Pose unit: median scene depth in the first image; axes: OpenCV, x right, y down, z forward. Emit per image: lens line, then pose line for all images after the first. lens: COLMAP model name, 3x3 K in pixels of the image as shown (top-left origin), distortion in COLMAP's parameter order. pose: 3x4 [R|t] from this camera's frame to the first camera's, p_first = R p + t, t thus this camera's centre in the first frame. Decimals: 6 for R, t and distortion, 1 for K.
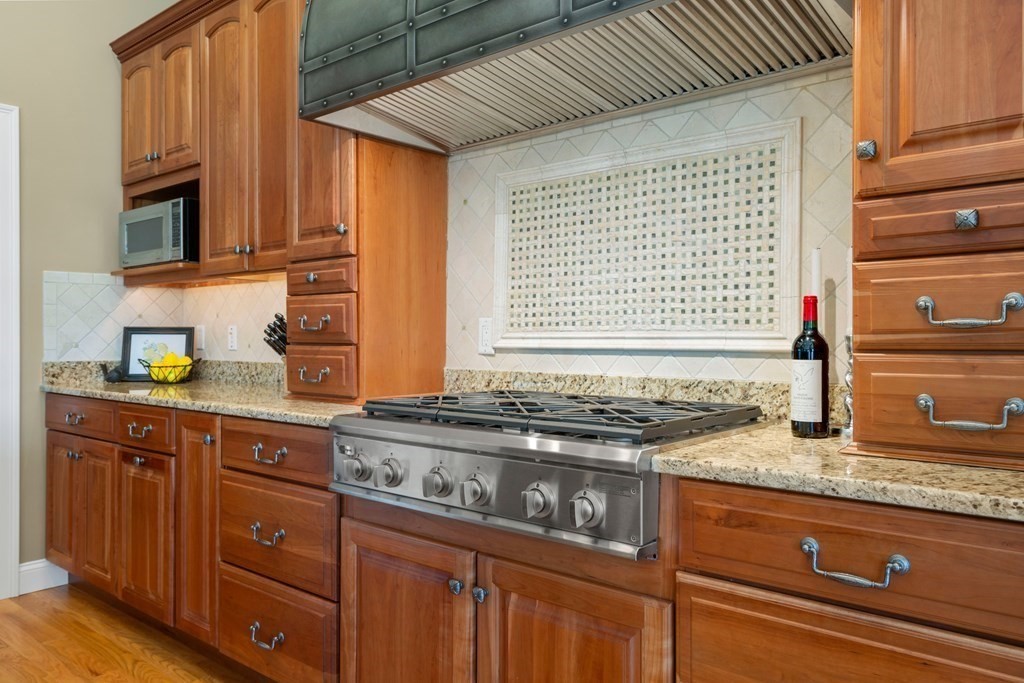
lens RADIAL K [[746.5, 0, 513.4], [0, 746.5, 340.4], [0, 0, 1]] dist [0.003114, 0.001036]
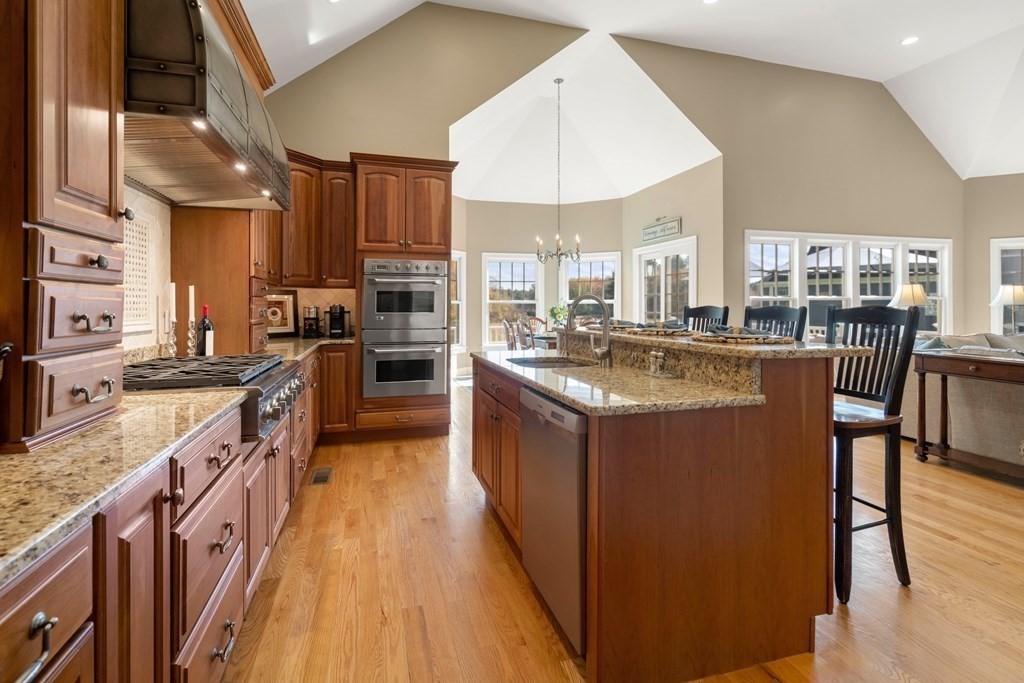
lens RADIAL K [[489.2, 0, 510.9], [0, 489.2, 303.5], [0, 0, 1]] dist [-0.002032, -0.000156]
pose [[-0.834132, 0.007428, 0.551515, -0.977268], [0.008425, 0.999964, -0.000725, -0.038833], [-0.551500, 0.004042, -0.834165, 1.297460]]
